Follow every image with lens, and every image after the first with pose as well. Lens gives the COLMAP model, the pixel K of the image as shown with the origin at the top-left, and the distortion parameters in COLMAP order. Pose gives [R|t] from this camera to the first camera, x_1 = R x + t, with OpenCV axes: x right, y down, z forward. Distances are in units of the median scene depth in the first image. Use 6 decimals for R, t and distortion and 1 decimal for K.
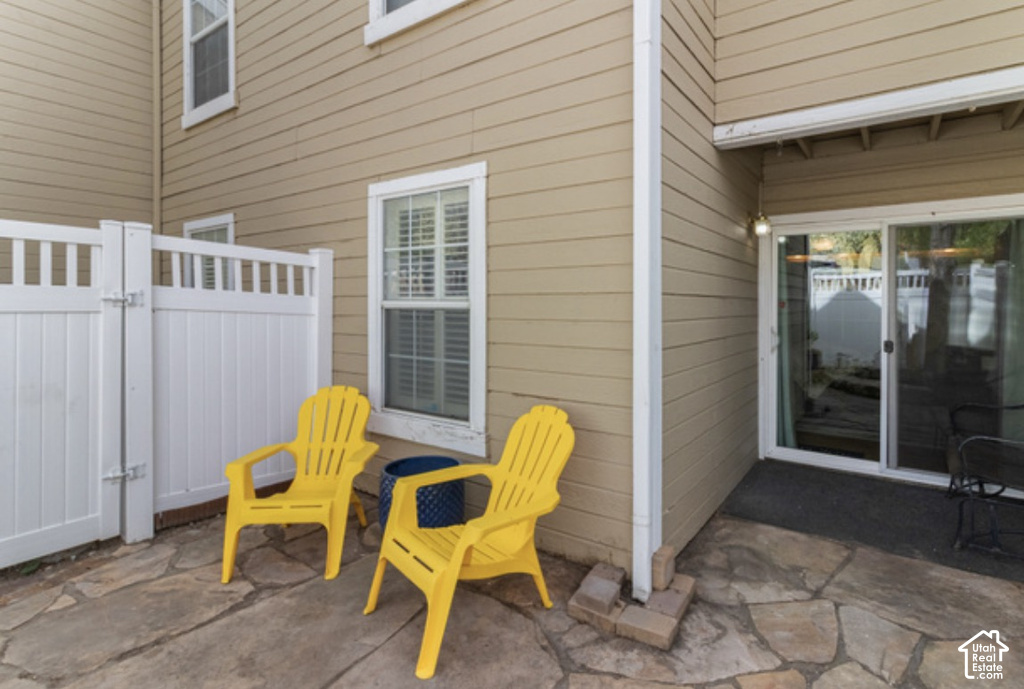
lens RADIAL K [[465.3, 0, 513.7], [0, 465.3, 309.3], [0, 0, 1]] dist [-0.001015, -0.000242]
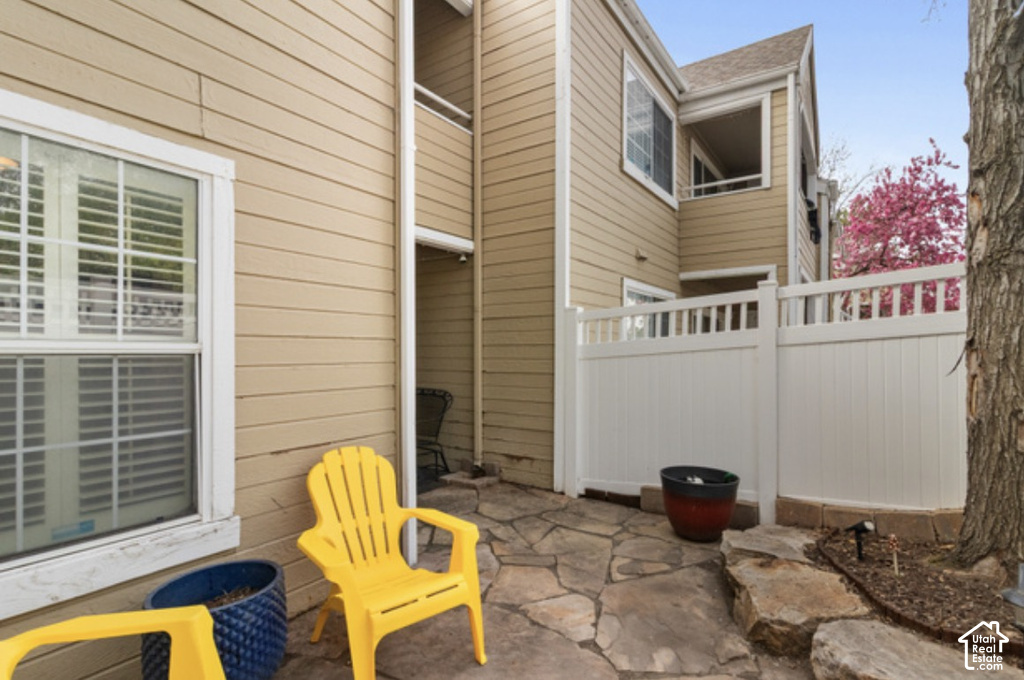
lens RADIAL K [[505.7, 0, 512.0], [0, 505.7, 340.0], [0, 0, 1]] dist [0.000110, 0.000050]
pose [[0.026048, 0.008348, 0.999626, -0.837360], [0.003246, 0.999959, -0.008436, -0.013780], [-0.999655, 0.003464, 0.026020, 0.497393]]
